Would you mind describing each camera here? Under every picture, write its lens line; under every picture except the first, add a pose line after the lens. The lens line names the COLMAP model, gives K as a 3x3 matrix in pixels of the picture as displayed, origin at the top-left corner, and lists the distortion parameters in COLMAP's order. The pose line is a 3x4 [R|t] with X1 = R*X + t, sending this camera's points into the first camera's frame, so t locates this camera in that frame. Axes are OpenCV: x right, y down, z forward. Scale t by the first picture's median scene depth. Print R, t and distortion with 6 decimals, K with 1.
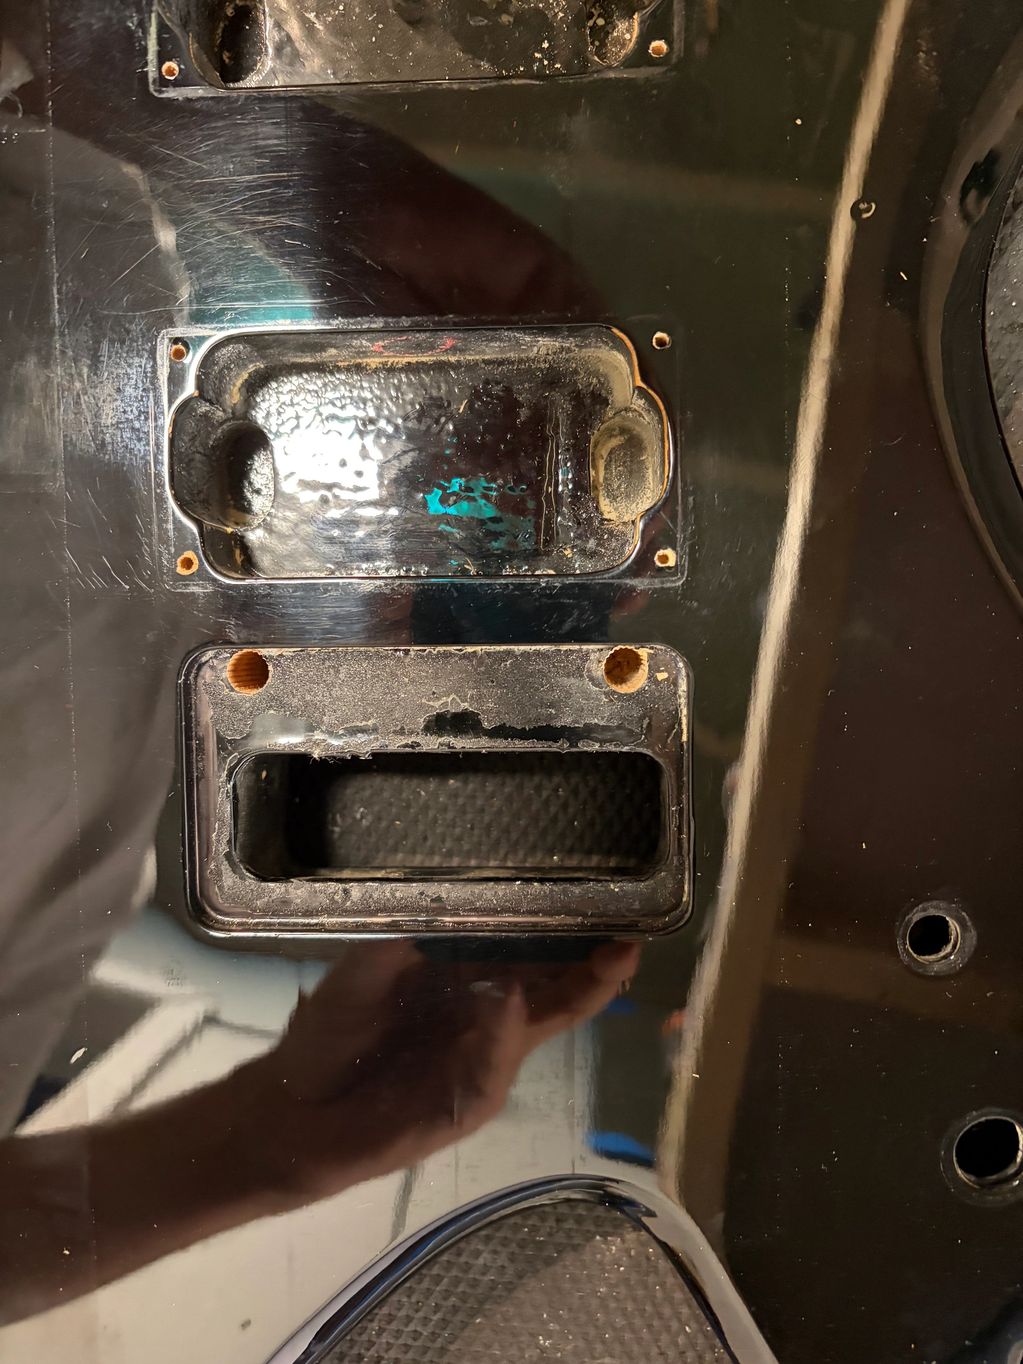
lens RADIAL K [[1149.5, 0, 511.5], [0, 1149.5, 682.0], [0, 0, 1]] dist [-0.126625, 0.170467]
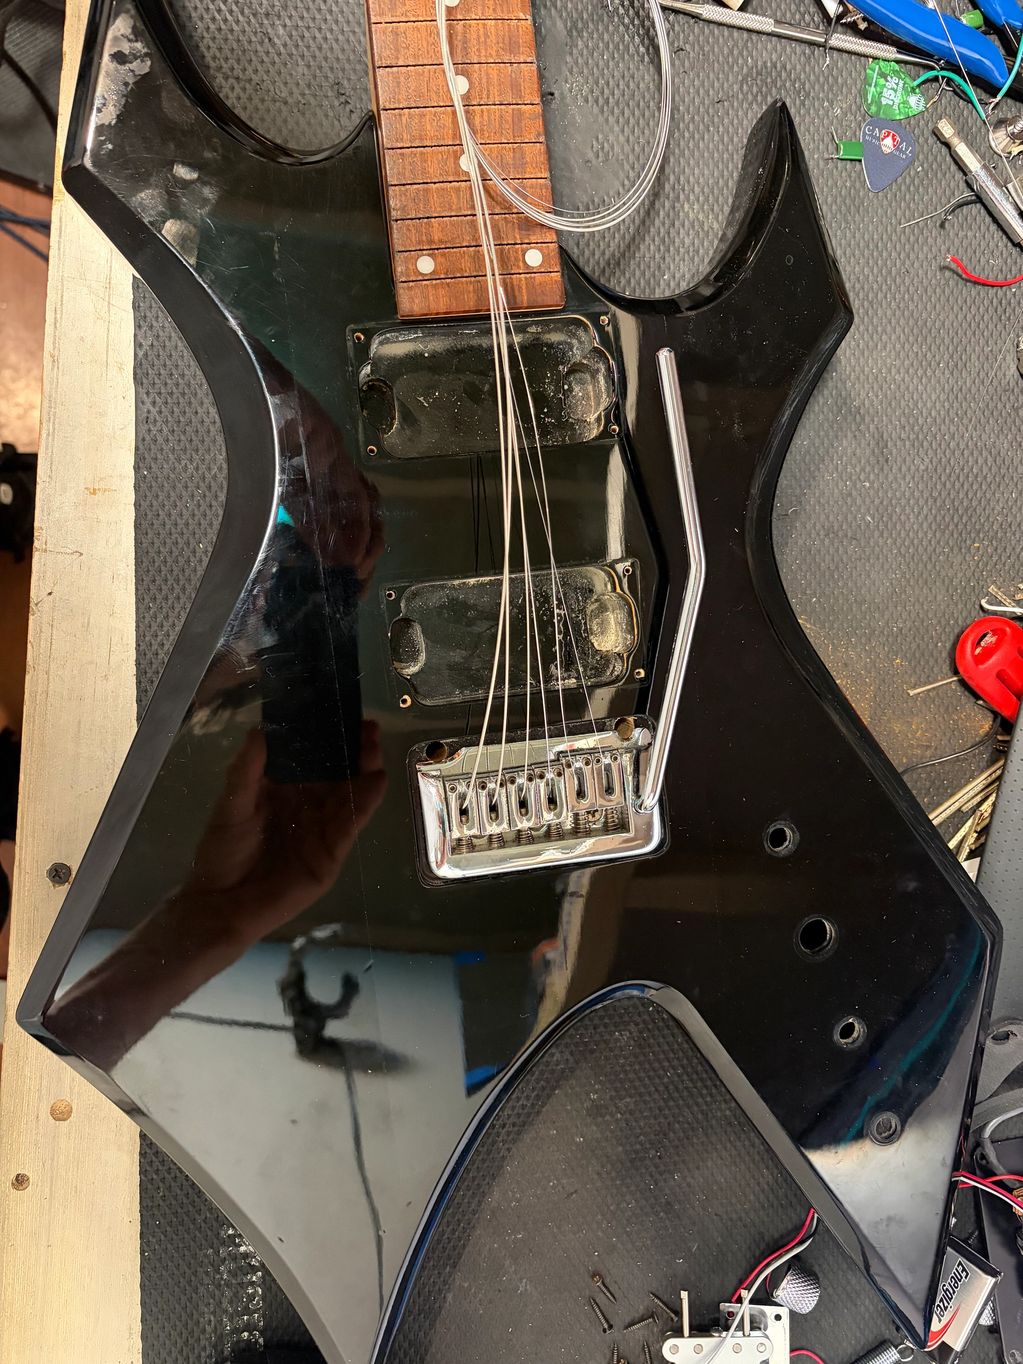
lens RADIAL K [[1149.5, 0, 511.5], [0, 1149.5, 682.0], [0, 0, 1]] dist [-0.126625, 0.170467]
pose [[0.971537, -0.111601, 0.208952, -0.406929], [0.109076, 0.993753, 0.023604, -0.130435], [-0.210281, -0.000141, 0.977641, -0.753498]]
